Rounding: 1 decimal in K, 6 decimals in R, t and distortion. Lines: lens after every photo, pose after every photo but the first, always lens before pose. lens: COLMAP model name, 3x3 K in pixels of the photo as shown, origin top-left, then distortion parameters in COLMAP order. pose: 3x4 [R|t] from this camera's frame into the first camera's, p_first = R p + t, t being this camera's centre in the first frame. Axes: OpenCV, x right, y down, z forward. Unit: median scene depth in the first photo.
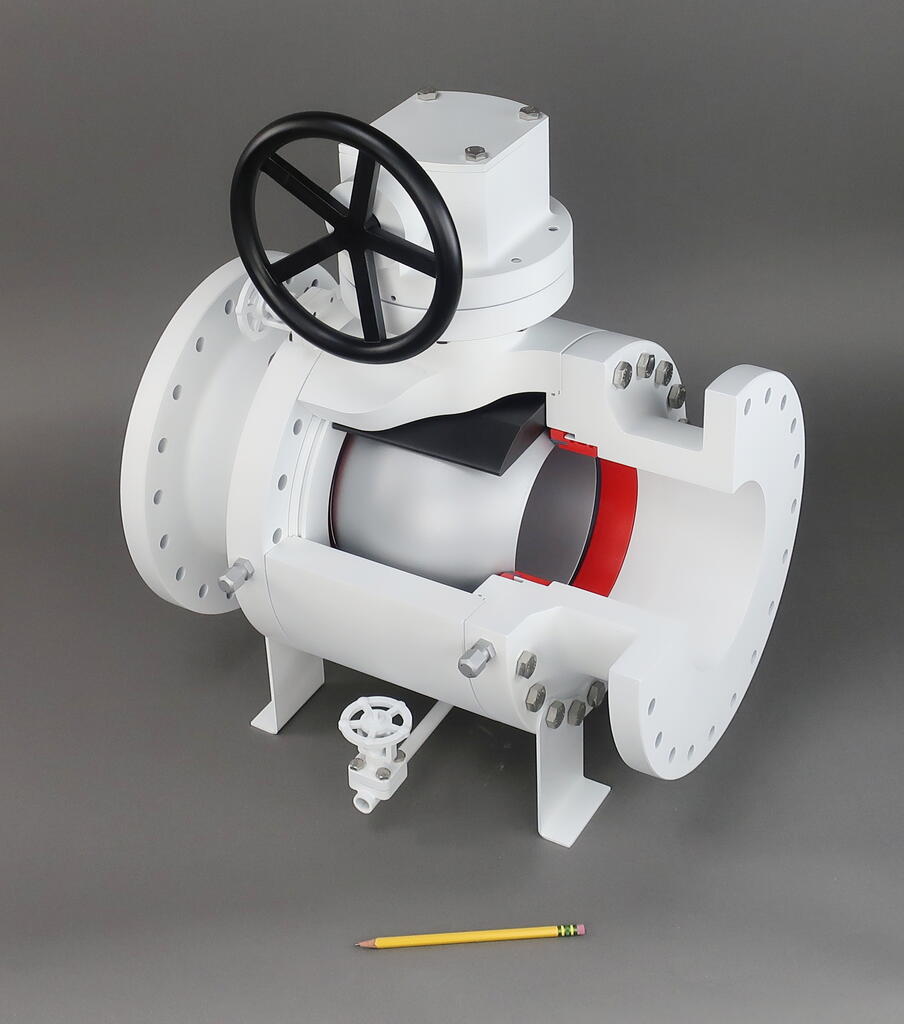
lens RADIAL K [[908.0, 0, 452.0], [0, 908.0, 512.0], [0, 0, 1]] dist [0.011743, 0.005685]
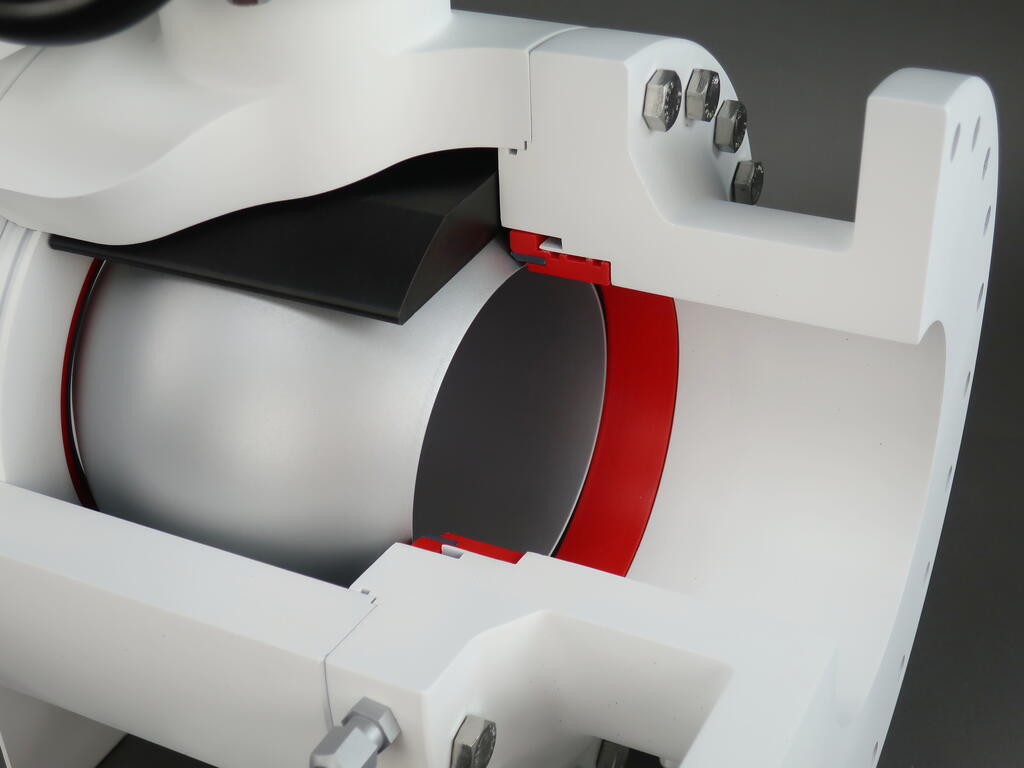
lens RADIAL K [[1490.7, 0, 512.0], [0, 1490.7, 384.0], [0, 0, 1]] dist [0.081580, 0.014413]
pose [[0.993409, -0.026642, 0.111485, 0.021764], [0.030564, 0.998967, -0.033619, 0.015747], [-0.110474, 0.036805, 0.993197, 0.243237]]
